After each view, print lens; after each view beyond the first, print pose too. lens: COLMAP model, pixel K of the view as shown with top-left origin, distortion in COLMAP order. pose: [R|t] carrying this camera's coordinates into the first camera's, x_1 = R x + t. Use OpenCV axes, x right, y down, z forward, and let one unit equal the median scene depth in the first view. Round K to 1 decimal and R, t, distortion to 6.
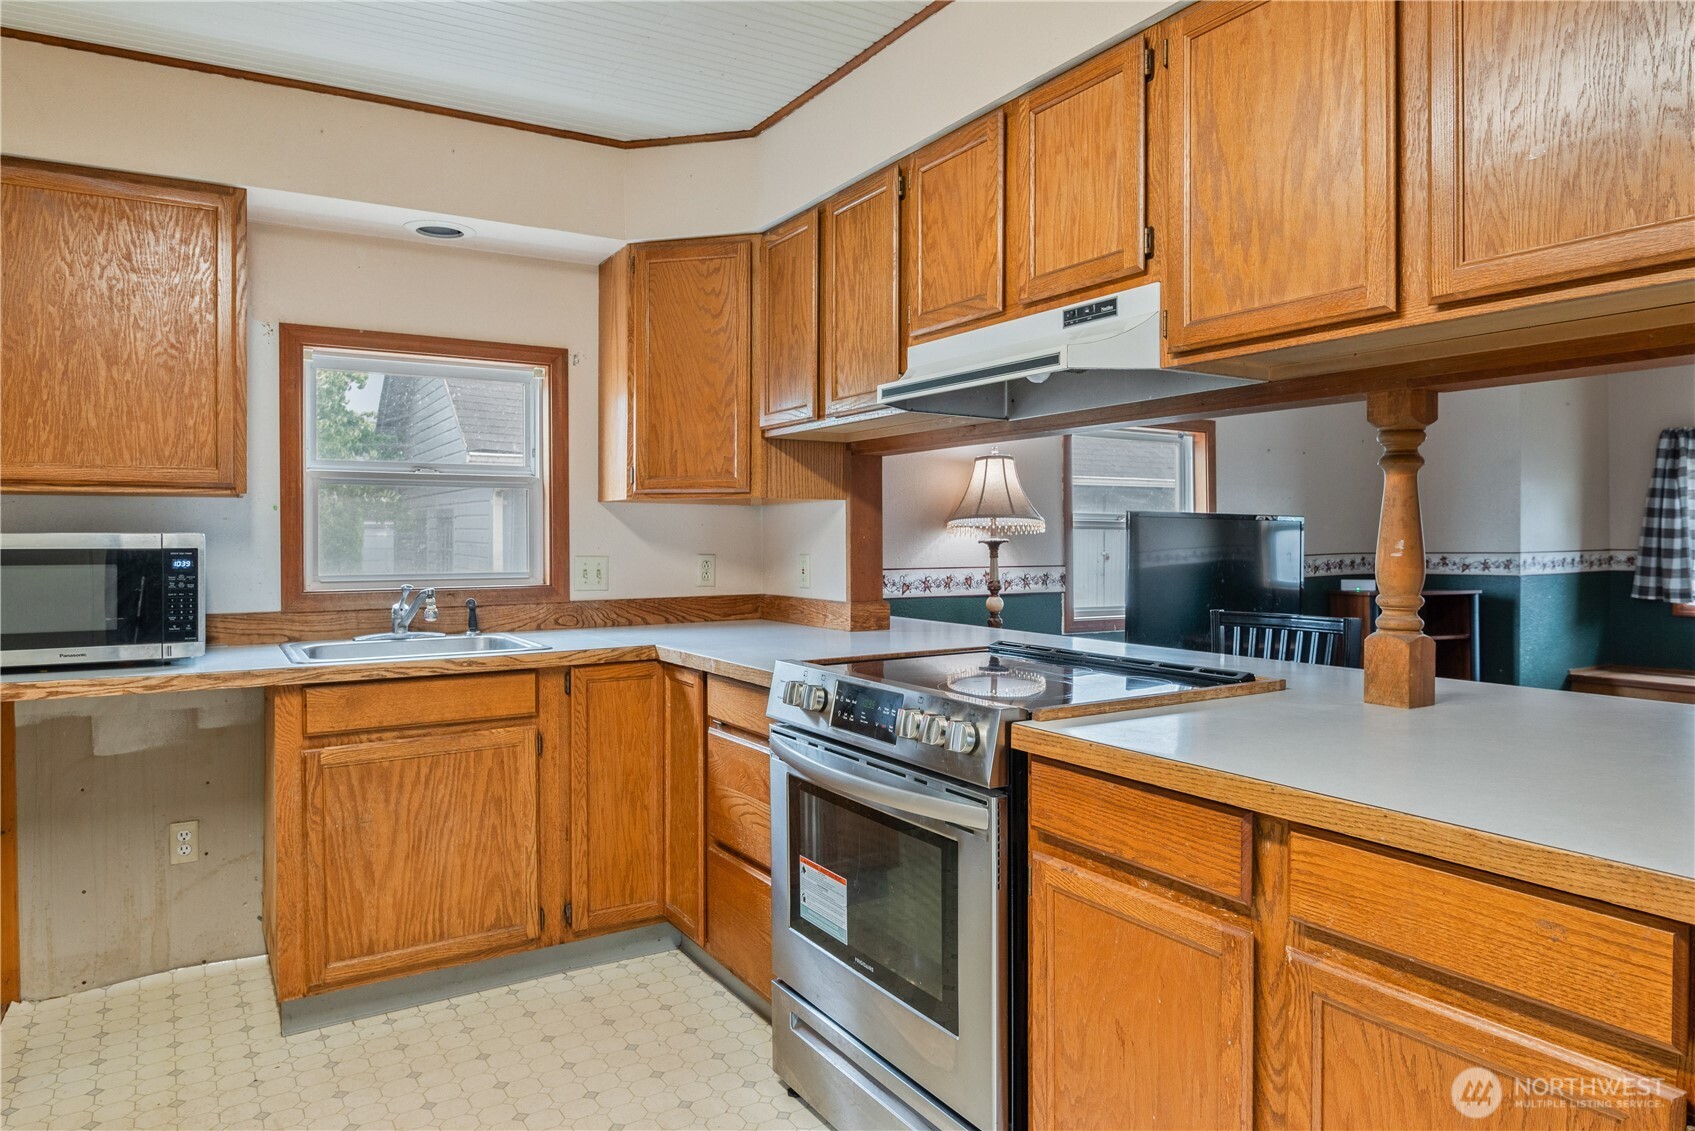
lens RADIAL K [[1066.0, 0, 857.5], [0, 1066.0, 560.7], [0, 0, 1]] dist [0.000980, -0.001445]
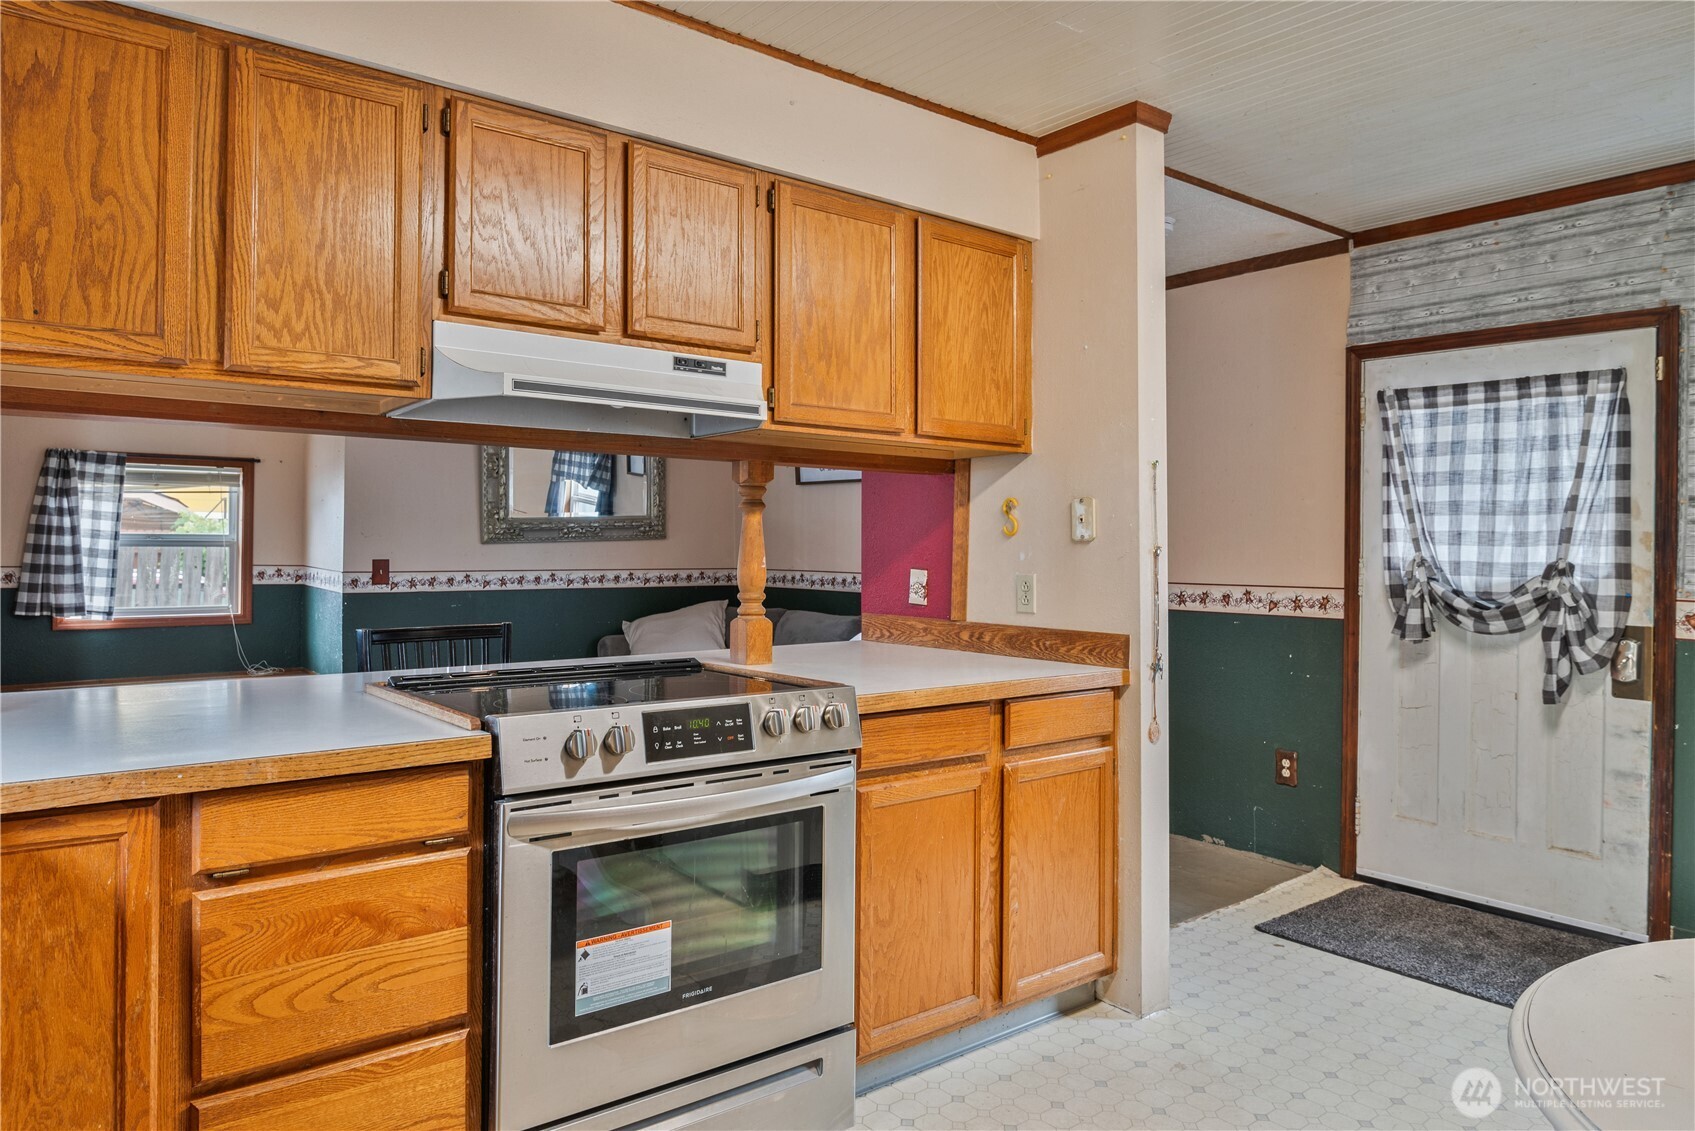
lens RADIAL K [[1066.0, 0, 856.3], [0, 1066.0, 553.9], [0, 0, 1]] dist [0.000980, -0.001445]
pose [[-0.103492, 0.001346, 0.994629, -0.953939], [0.019997, 0.999800, 0.000727, -0.019706], [-0.994429, 0.019965, -0.103498, 0.924061]]
